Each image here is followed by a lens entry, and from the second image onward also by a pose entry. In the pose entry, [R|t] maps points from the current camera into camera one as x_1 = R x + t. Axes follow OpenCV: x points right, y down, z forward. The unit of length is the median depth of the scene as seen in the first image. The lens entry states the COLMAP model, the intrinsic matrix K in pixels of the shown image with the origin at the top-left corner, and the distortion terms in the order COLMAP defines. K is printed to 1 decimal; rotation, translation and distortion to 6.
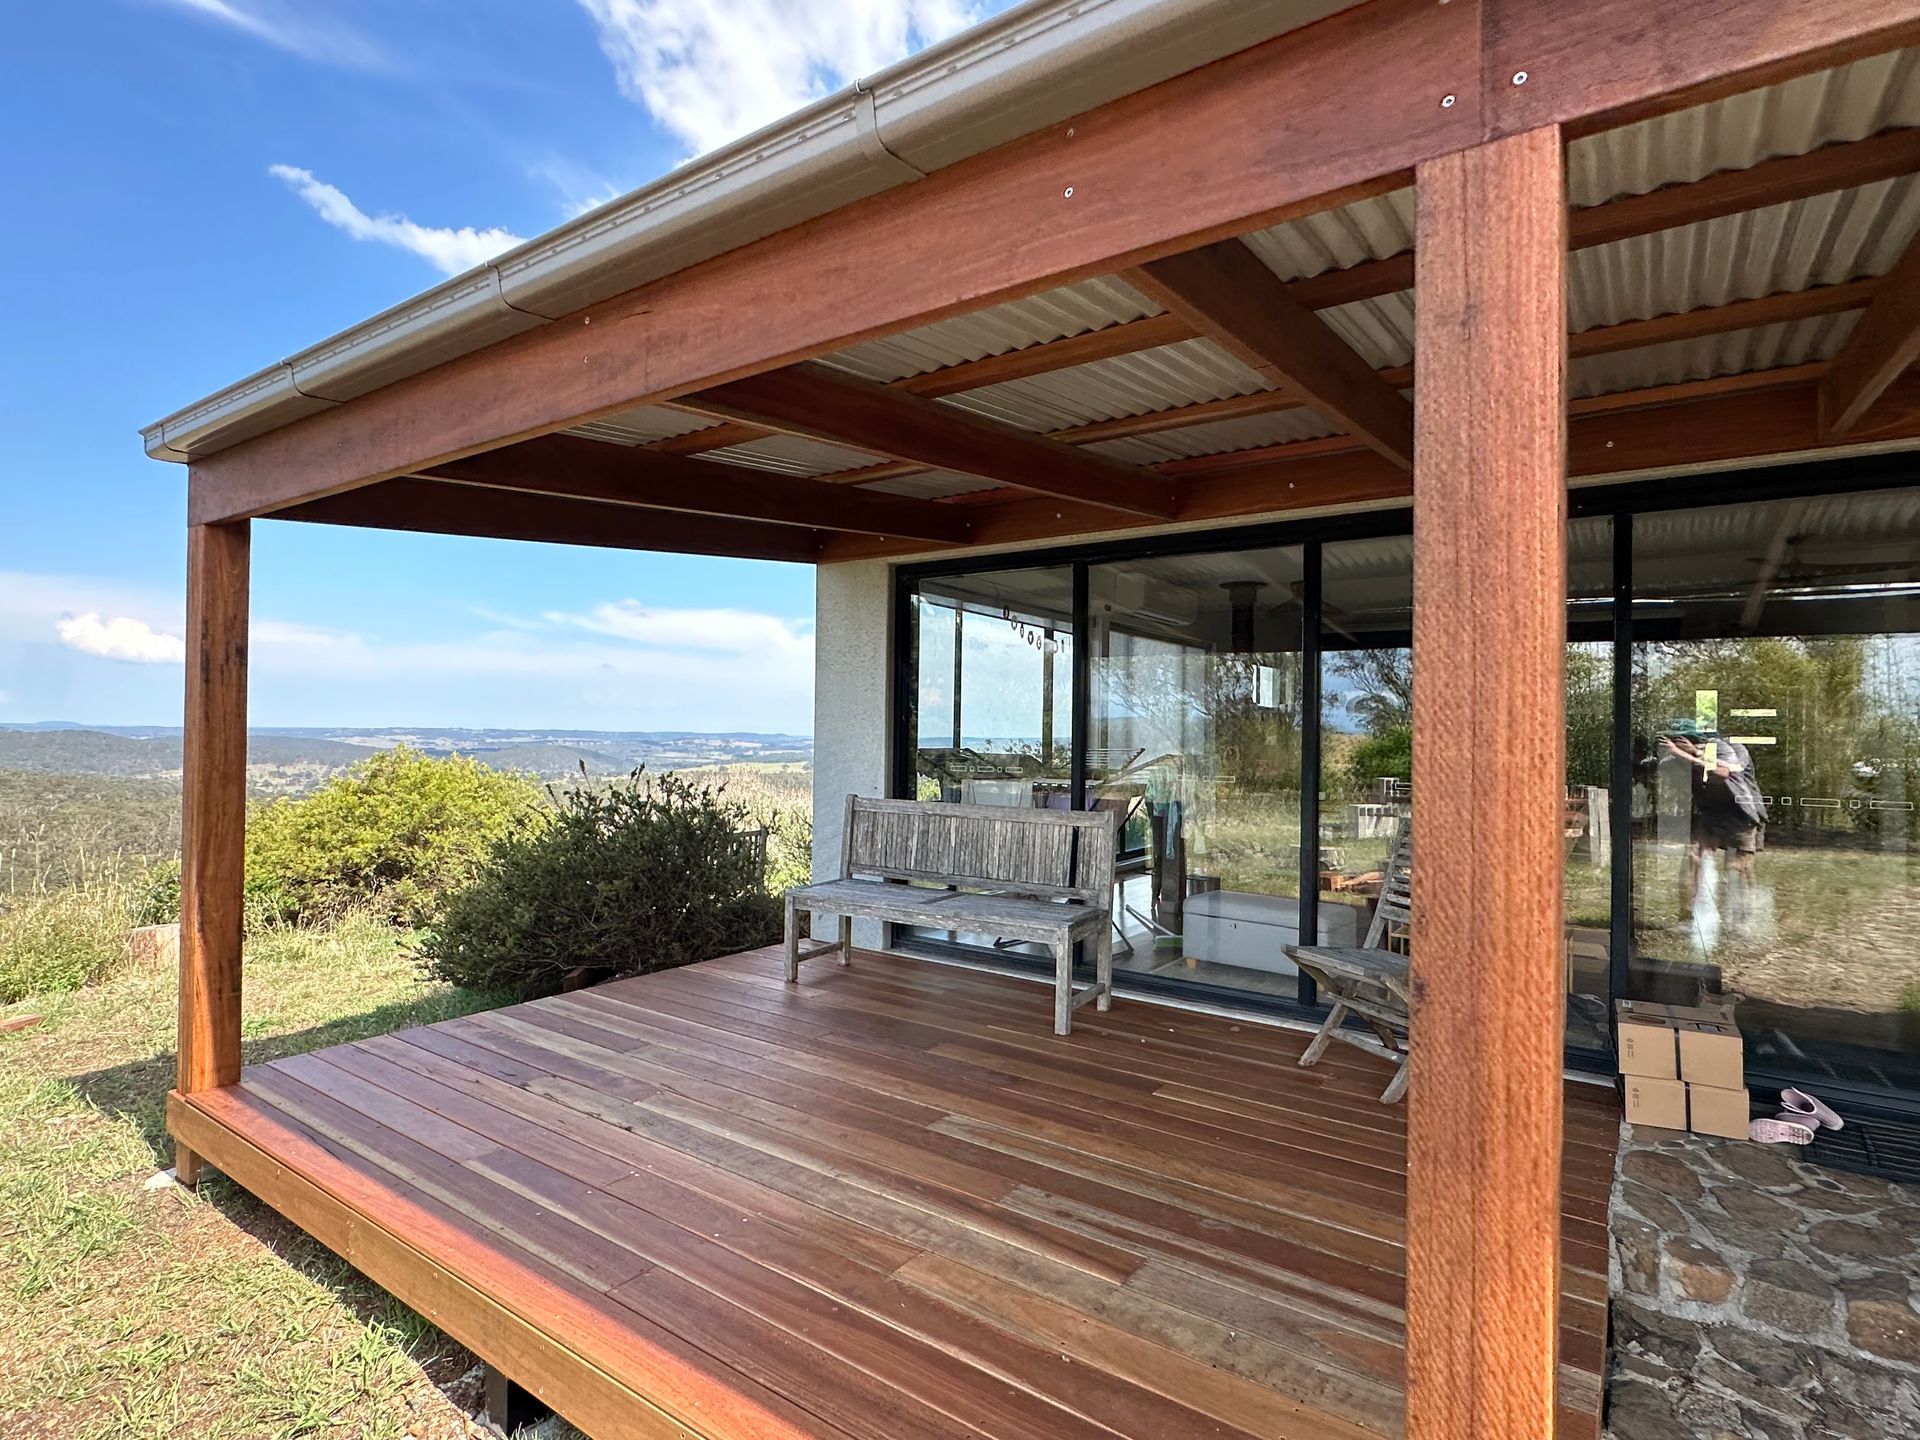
lens RADIAL K [[1010.1, 0, 960.0], [0, 1010.1, 720.0], [0, 0, 1]] dist [-0.000989, 0.000182]
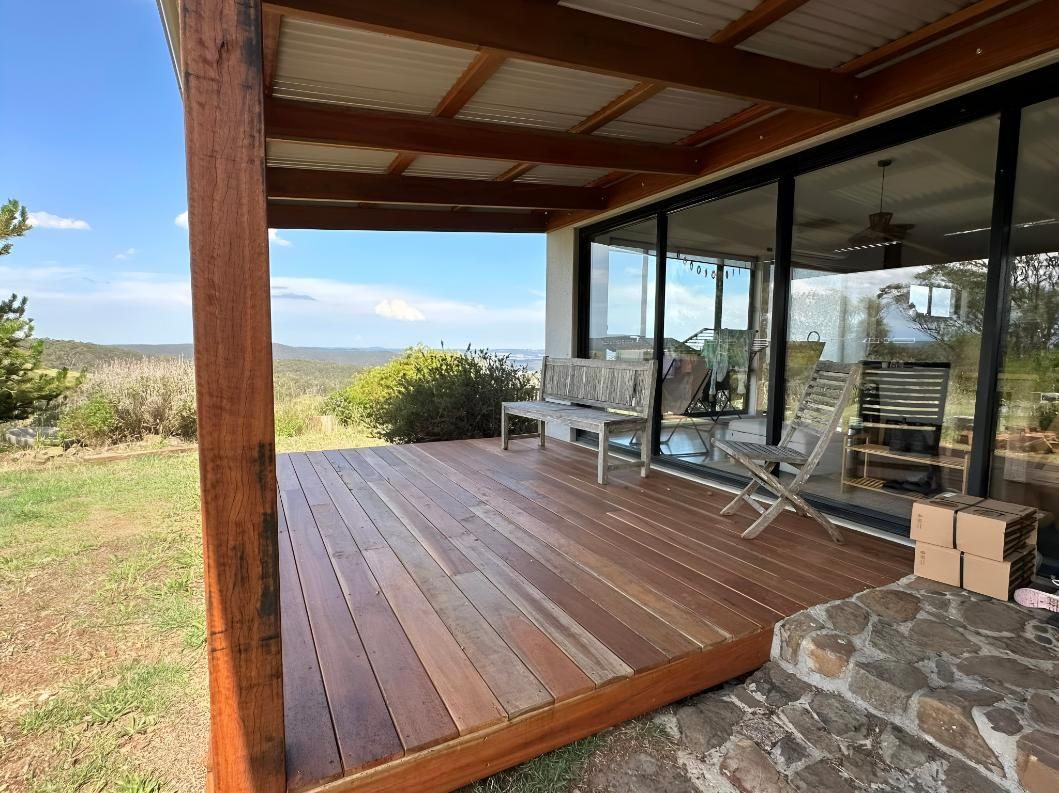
lens RADIAL K [[557.1, 0, 529.5], [0, 557.1, 396.5], [0, 0, 1]] dist [-0.000989, 0.000182]
pose [[0.882208, 0.036437, -0.469449, 0.556138], [0.004029, 0.996381, 0.084908, 0.097781], [0.470843, -0.076798, 0.878868, 0.126048]]
